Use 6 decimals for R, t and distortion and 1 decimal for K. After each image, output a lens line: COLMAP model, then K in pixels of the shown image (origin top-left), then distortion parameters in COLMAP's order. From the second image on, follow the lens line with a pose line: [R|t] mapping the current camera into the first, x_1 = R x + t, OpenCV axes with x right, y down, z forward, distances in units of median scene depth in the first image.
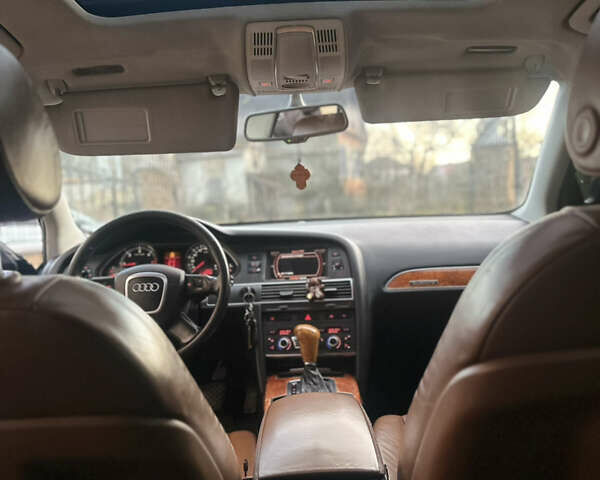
lens RADIAL K [[567.2, 0, 307.5], [0, 567.2, 257.7], [0, 0, 1]] dist [0.100723, -0.185992]
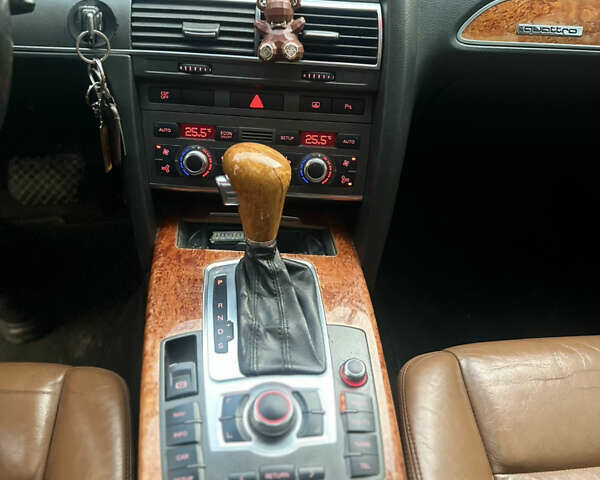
lens RADIAL K [[567.2, 0, 307.5], [0, 567.2, 257.7], [0, 0, 1]] dist [0.100723, -0.185992]
pose [[0.987001, 0.024727, 0.158801, -0.025087], [-0.109676, 0.825878, 0.553079, -0.029258], [-0.117474, -0.563306, 0.817855, 0.614155]]
